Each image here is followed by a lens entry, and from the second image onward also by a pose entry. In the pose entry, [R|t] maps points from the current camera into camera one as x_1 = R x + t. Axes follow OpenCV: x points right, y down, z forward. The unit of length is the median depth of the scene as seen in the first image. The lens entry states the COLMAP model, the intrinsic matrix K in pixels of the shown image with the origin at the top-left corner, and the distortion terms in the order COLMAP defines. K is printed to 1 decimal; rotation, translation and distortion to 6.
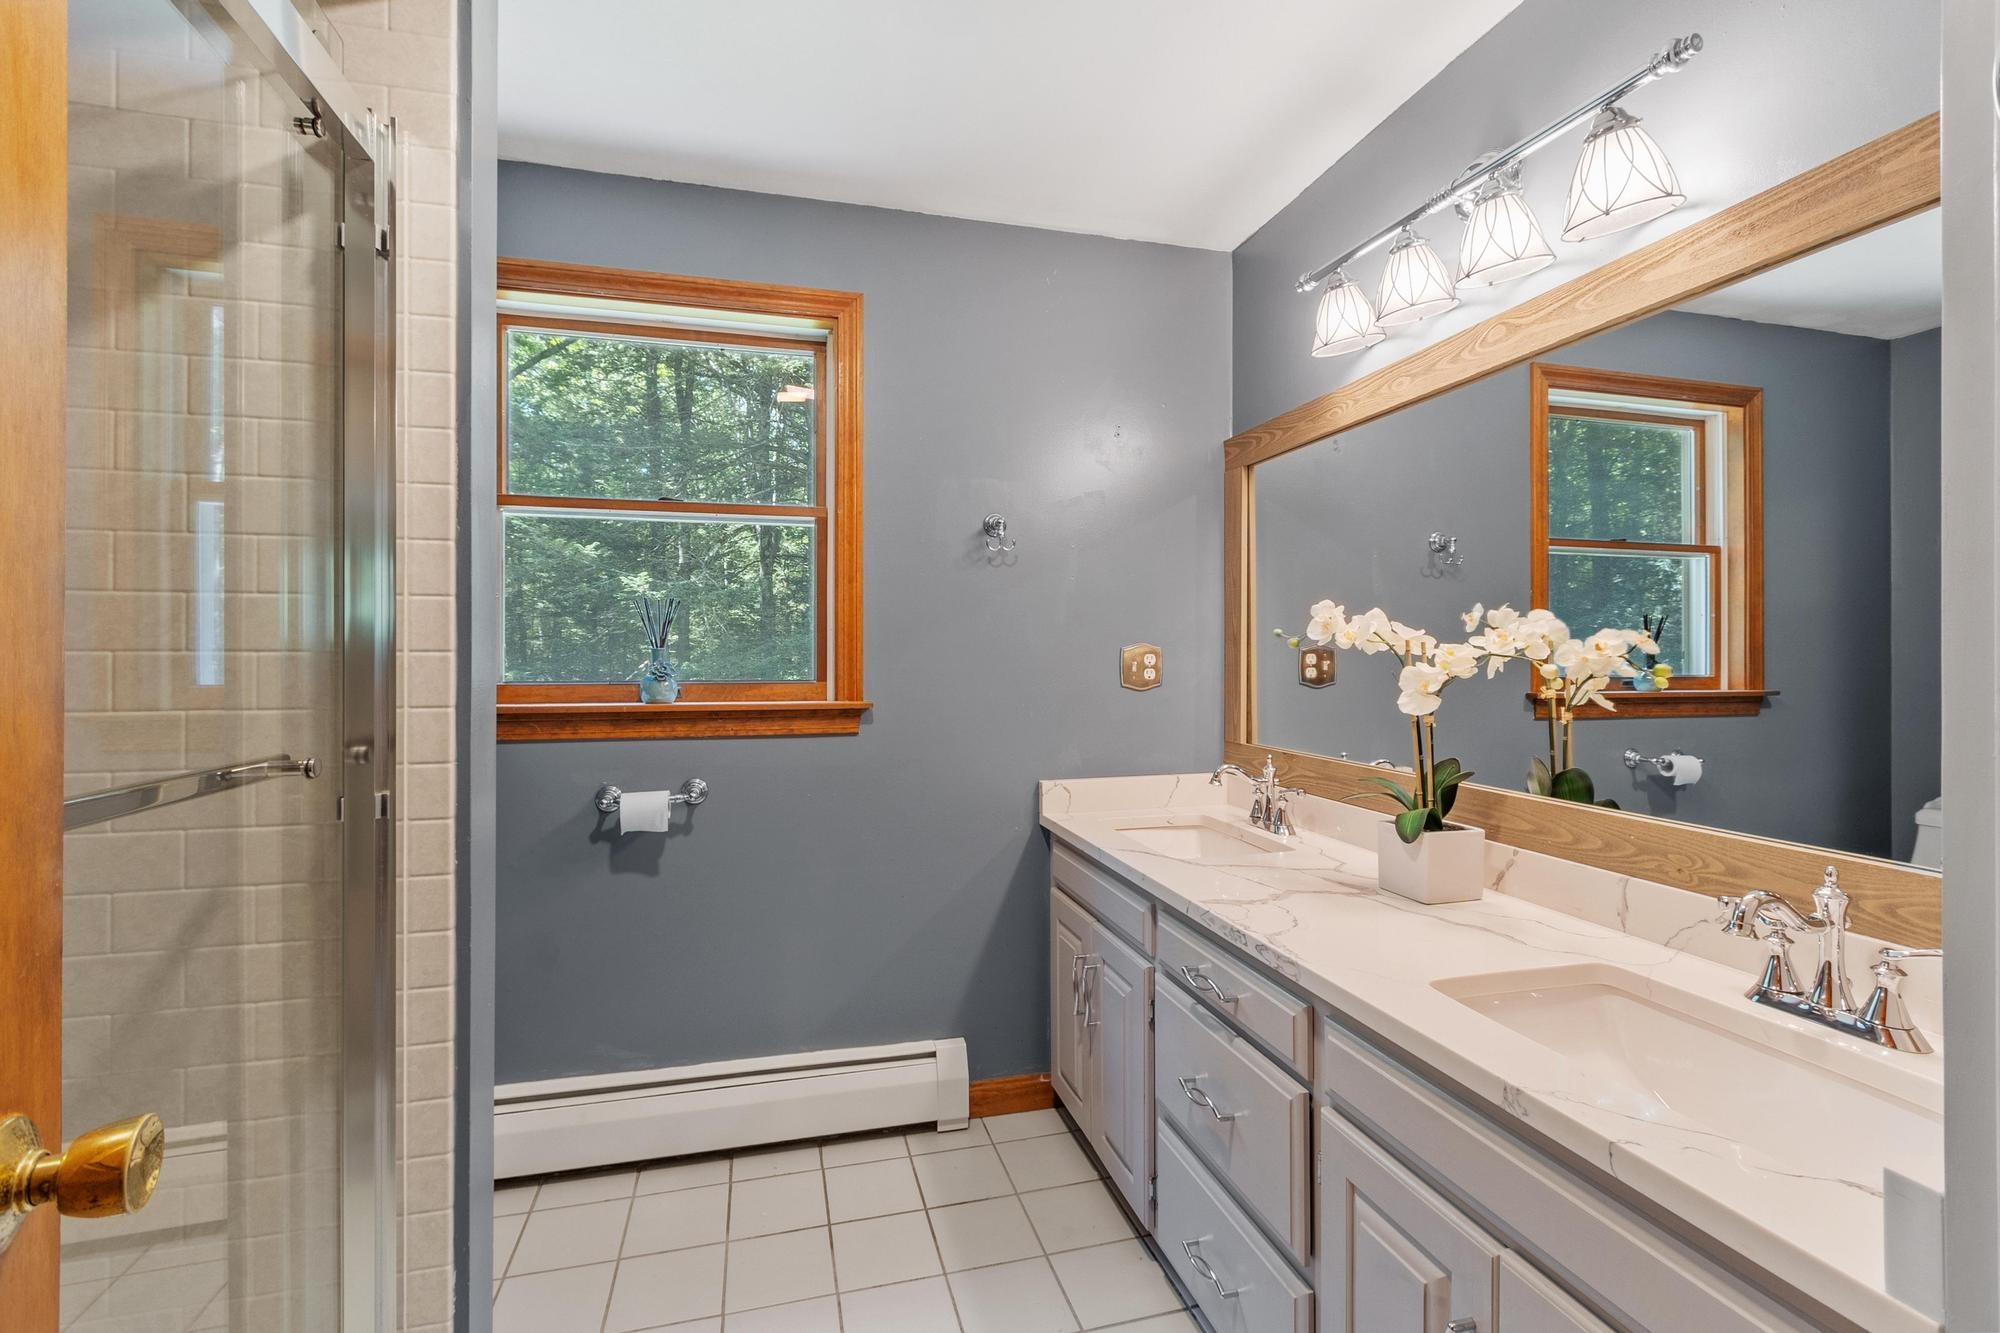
lens RADIAL K [[891.3, 0, 1000.0], [0, 891.3, 666.5], [0, 0, 1]] dist [0.016870, -0.000127]
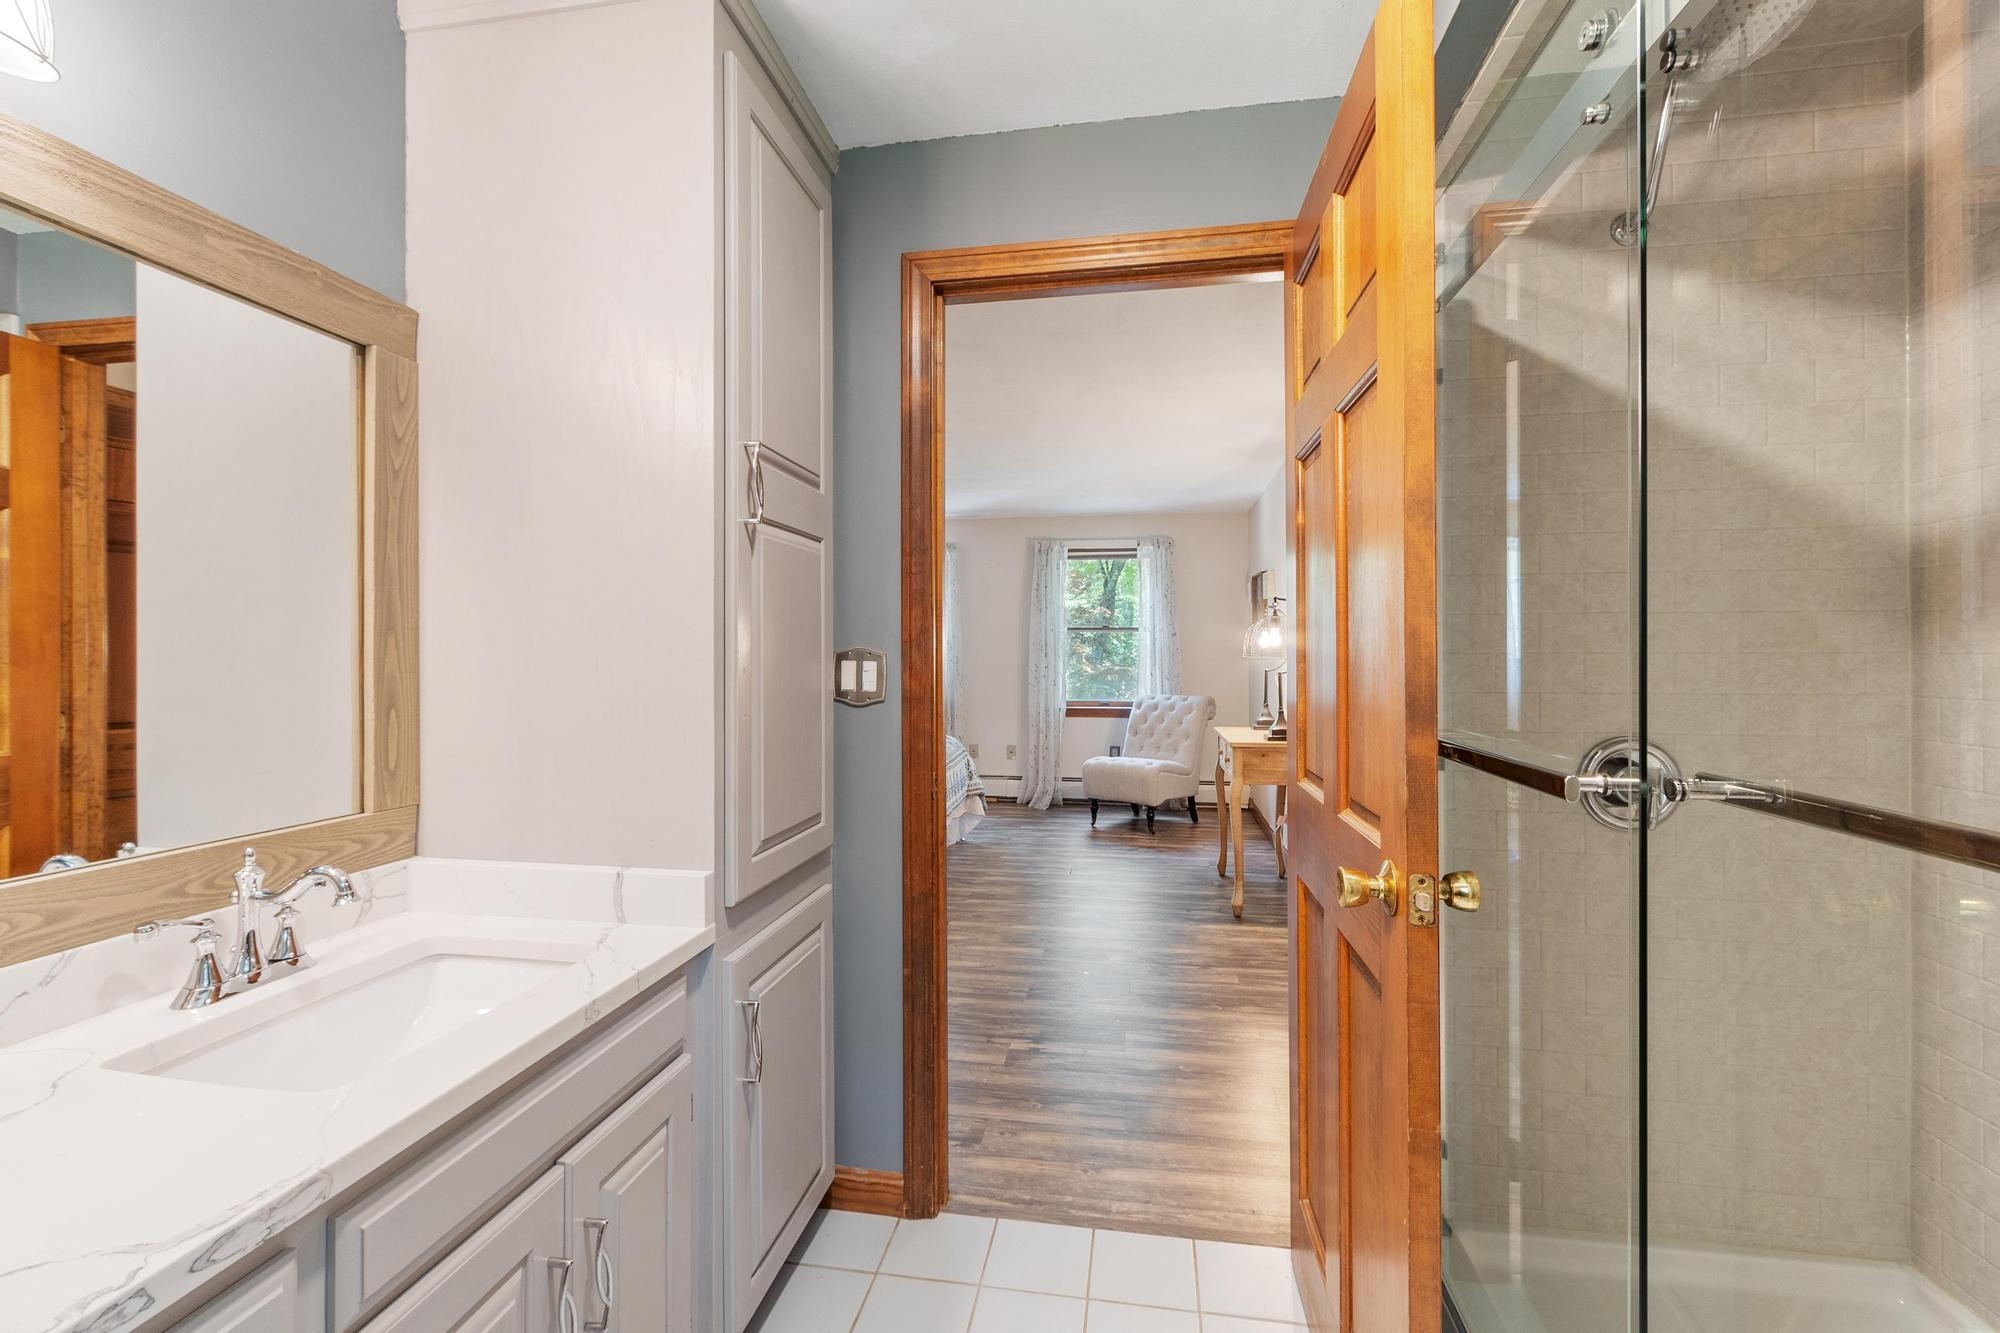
lens RADIAL K [[891.3, 0, 1000.0], [0, 891.3, 666.5], [0, 0, 1]] dist [0.016870, -0.000127]
pose [[-0.914474, -0.002128, 0.404640, -0.356493], [0.004235, 0.999881, 0.014828, -0.018242], [-0.404623, 0.015273, -0.914356, 1.455790]]
